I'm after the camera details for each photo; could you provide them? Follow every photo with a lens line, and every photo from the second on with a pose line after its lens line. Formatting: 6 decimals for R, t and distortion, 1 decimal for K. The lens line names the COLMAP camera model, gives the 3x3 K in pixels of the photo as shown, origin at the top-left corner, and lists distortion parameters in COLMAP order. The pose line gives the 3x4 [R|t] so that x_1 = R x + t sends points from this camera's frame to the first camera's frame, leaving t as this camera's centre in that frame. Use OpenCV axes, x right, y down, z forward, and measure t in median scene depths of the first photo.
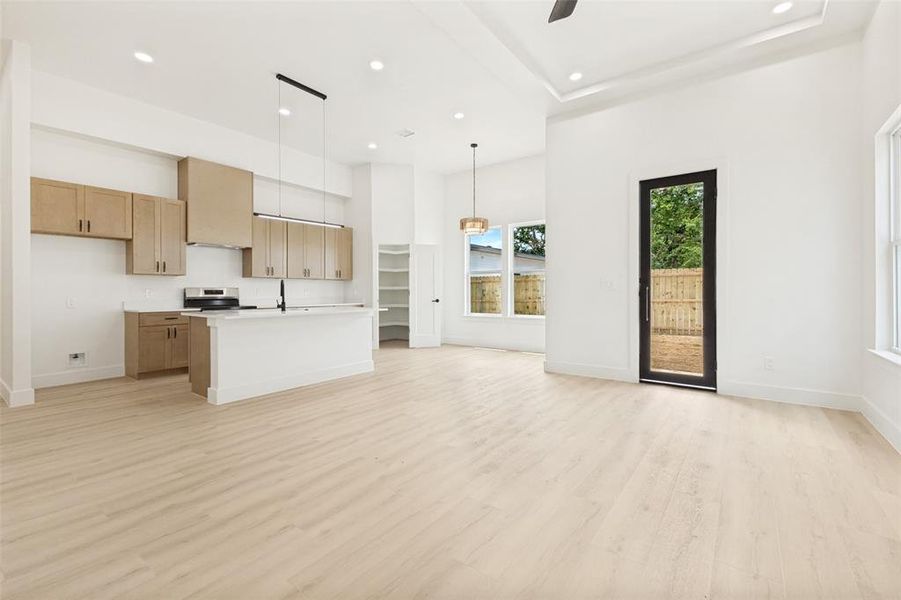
lens RADIAL K [[391.1, 0, 452.1], [0, 391.1, 295.5], [0, 0, 1]] dist [0.016217, -0.000102]
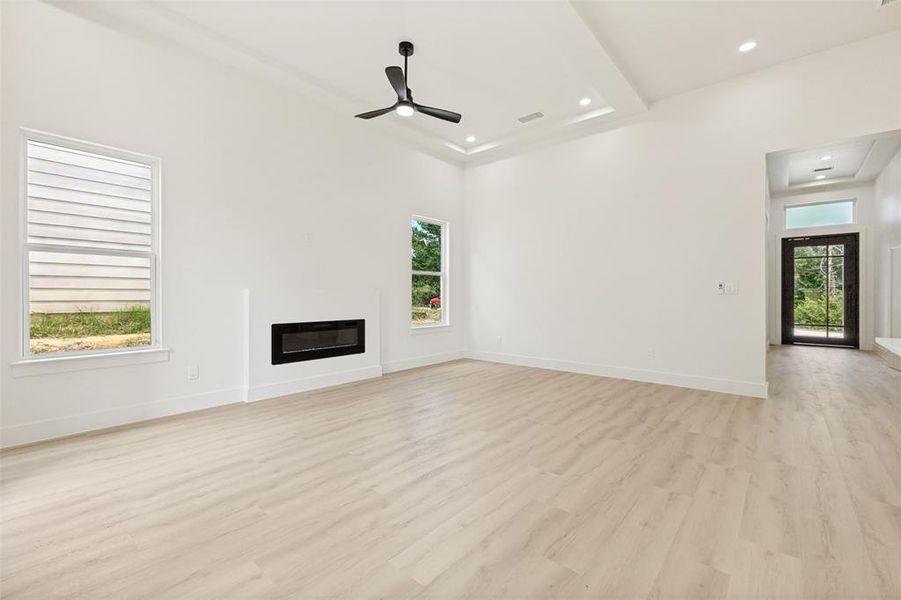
lens RADIAL K [[391.1, 0, 452.1], [0, 391.1, 295.5], [0, 0, 1]] dist [0.016217, -0.000102]
pose [[-0.998112, 0.002773, 0.061365, 0.022574], [0.002872, 0.999995, 0.001529, -0.015175], [-0.061360, 0.001703, -0.998114, 2.127756]]
